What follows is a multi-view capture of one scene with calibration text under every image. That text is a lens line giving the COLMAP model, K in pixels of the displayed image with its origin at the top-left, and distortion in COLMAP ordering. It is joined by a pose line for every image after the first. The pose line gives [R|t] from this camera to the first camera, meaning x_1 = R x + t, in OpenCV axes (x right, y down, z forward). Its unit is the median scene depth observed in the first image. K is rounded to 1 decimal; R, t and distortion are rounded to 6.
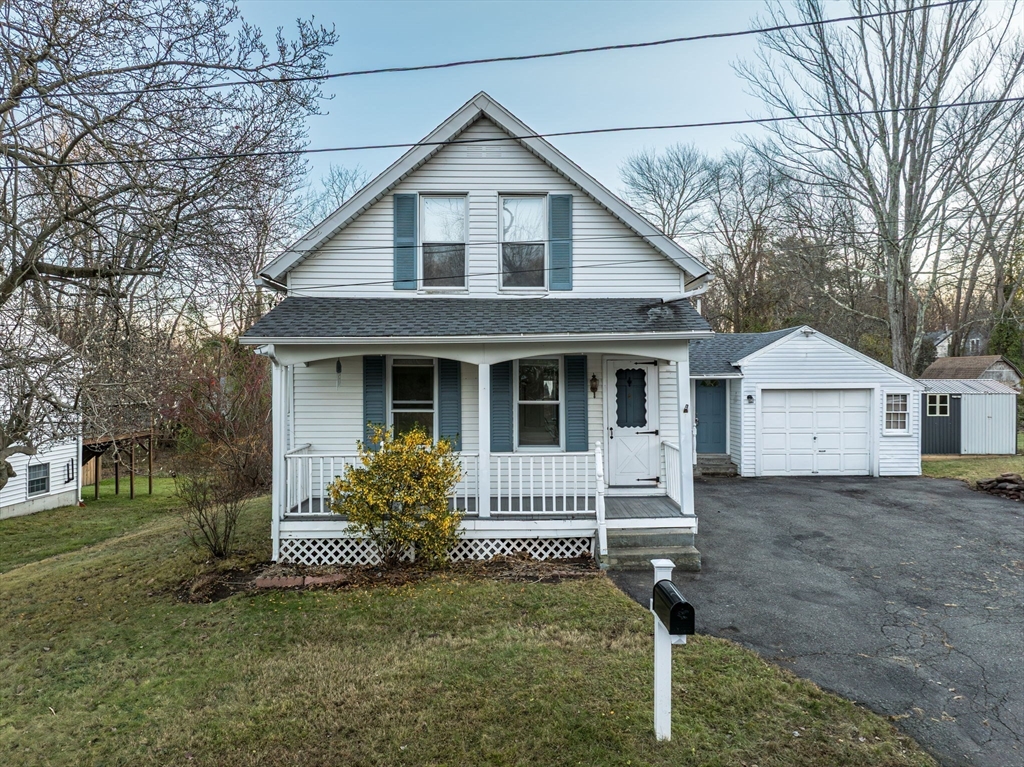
lens RADIAL K [[735.9, 0, 512.0], [0, 735.9, 383.2], [0, 0, 1]] dist [-0.027885, -0.014500]
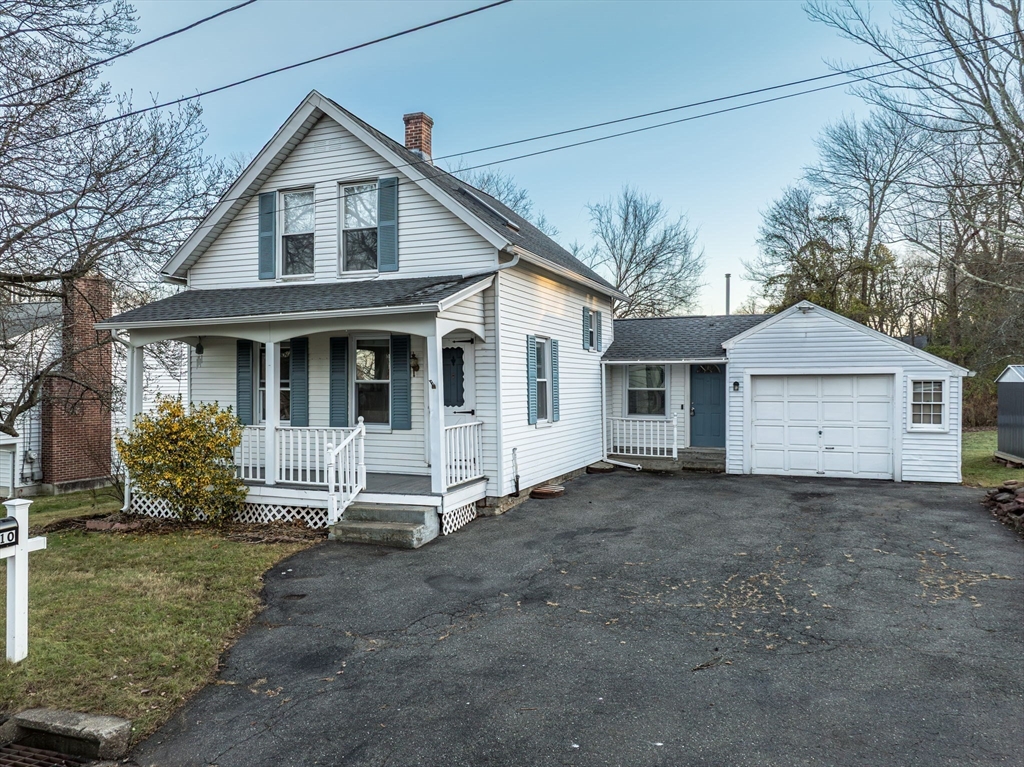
lens RADIAL K [[735.9, 0, 513.8], [0, 735.9, 380.7], [0, 0, 1]] dist [-0.027885, -0.014500]
pose [[0.926112, 0.001258, -0.377248, 0.613620], [-0.002806, 0.999990, -0.003554, 0.028560], [0.377239, 0.004350, 0.926106, 0.119695]]
